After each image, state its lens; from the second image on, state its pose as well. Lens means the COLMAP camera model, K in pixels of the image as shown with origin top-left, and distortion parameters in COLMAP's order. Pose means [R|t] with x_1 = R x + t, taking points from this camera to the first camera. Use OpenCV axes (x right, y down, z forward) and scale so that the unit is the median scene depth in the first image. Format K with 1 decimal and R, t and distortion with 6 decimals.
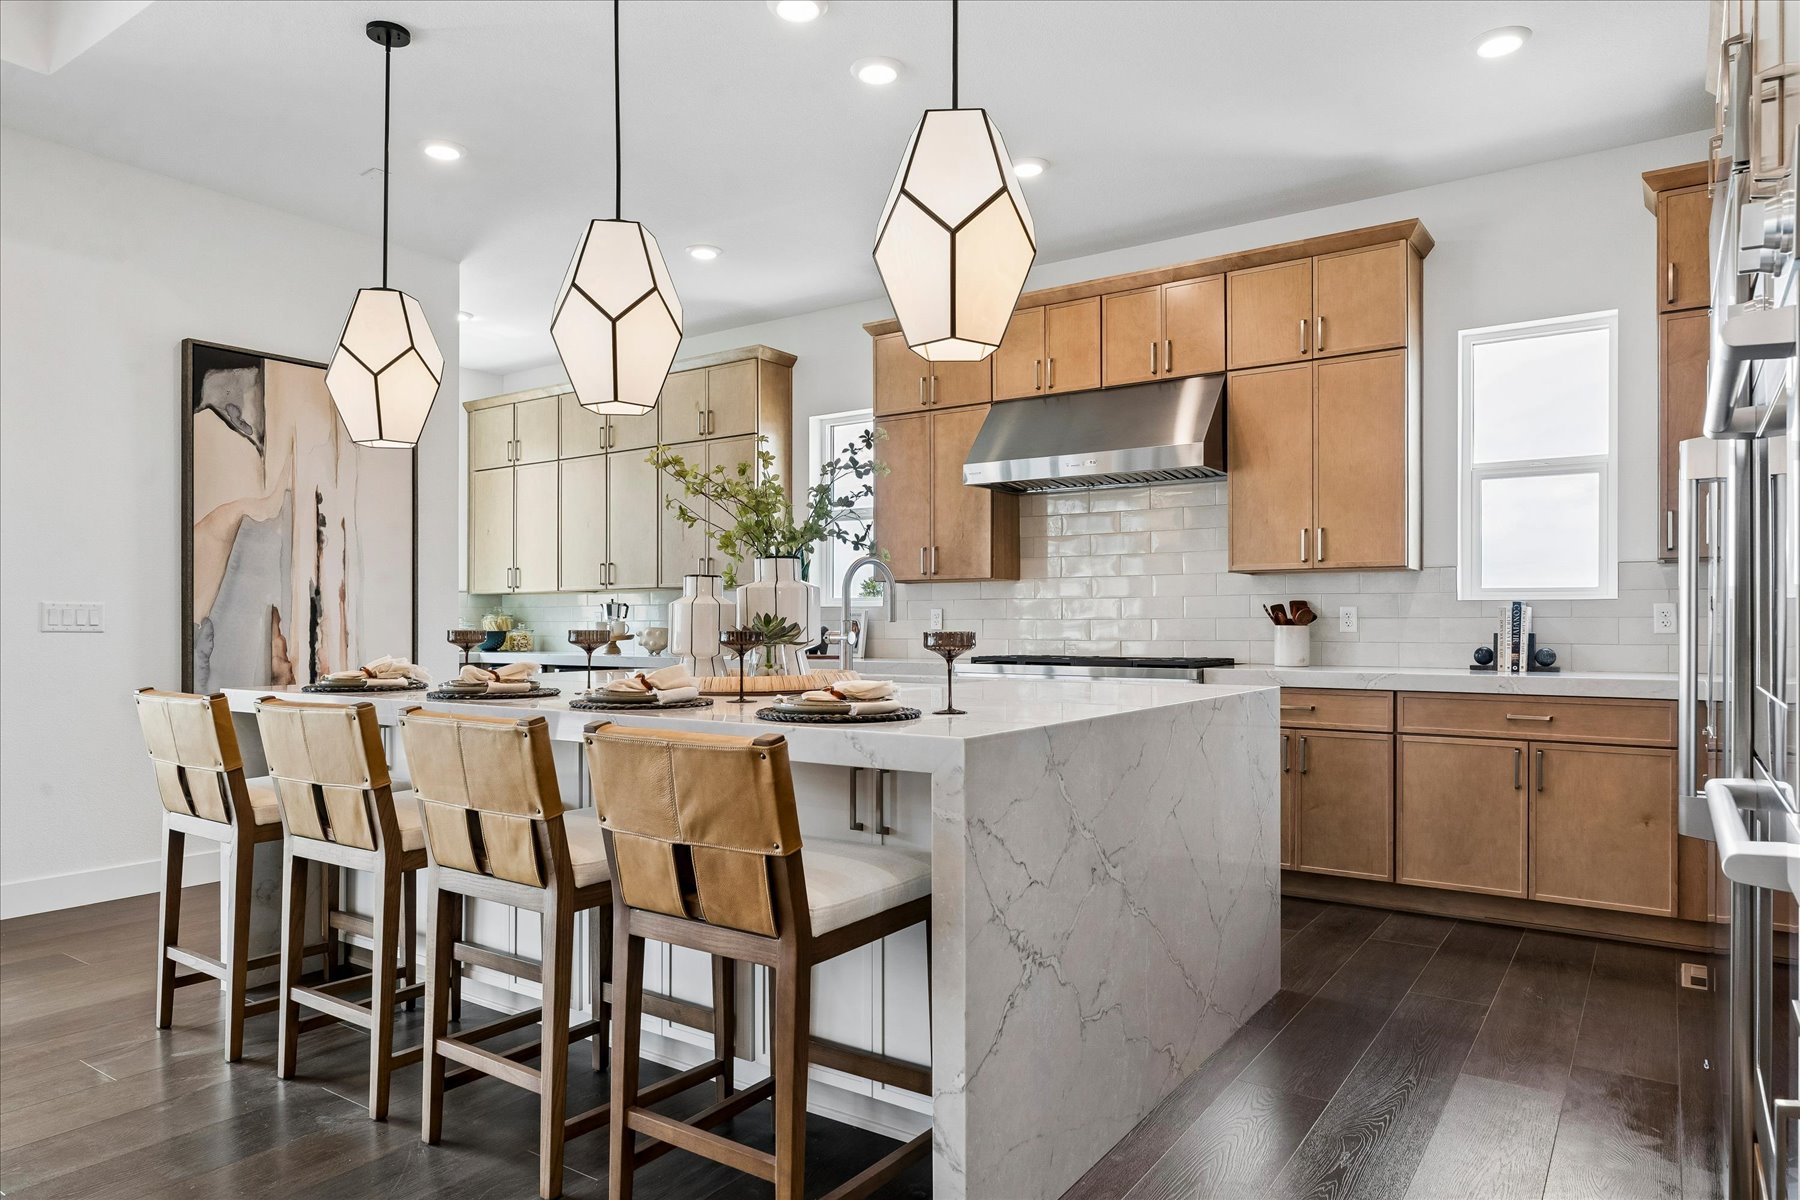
lens RADIAL K [[1101.5, 0, 904.2], [0, 1101.5, 620.2], [0, 0, 1]] dist [0.001039, 0.001186]
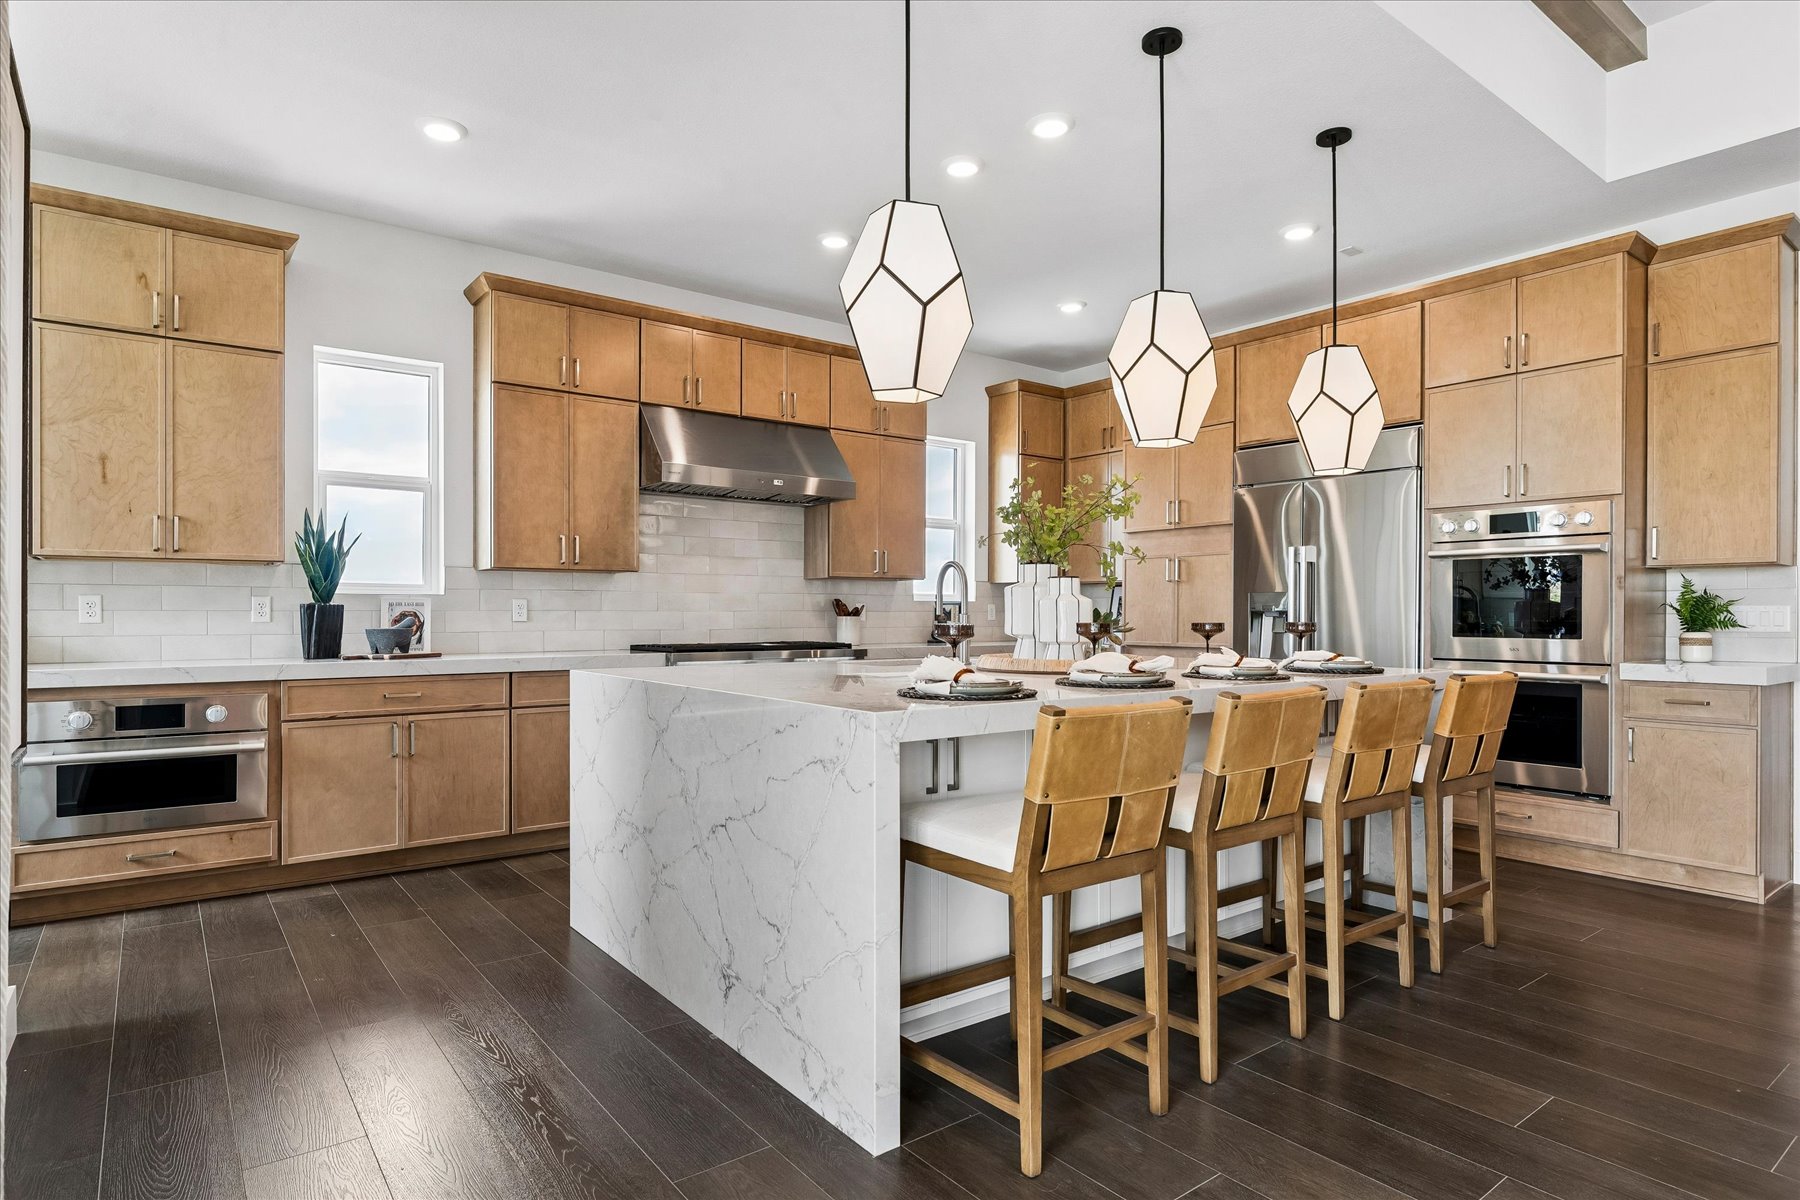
lens RADIAL K [[970.7, 0, 900.0], [0, 970.7, 600.0], [0, 0, 1]] dist [-0.001397, -0.000304]
pose [[0.302439, 0.015307, 0.953046, -0.694553], [-0.004318, 0.999883, -0.014689, 0.000935], [-0.953159, 0.000328, 0.302469, 0.474637]]
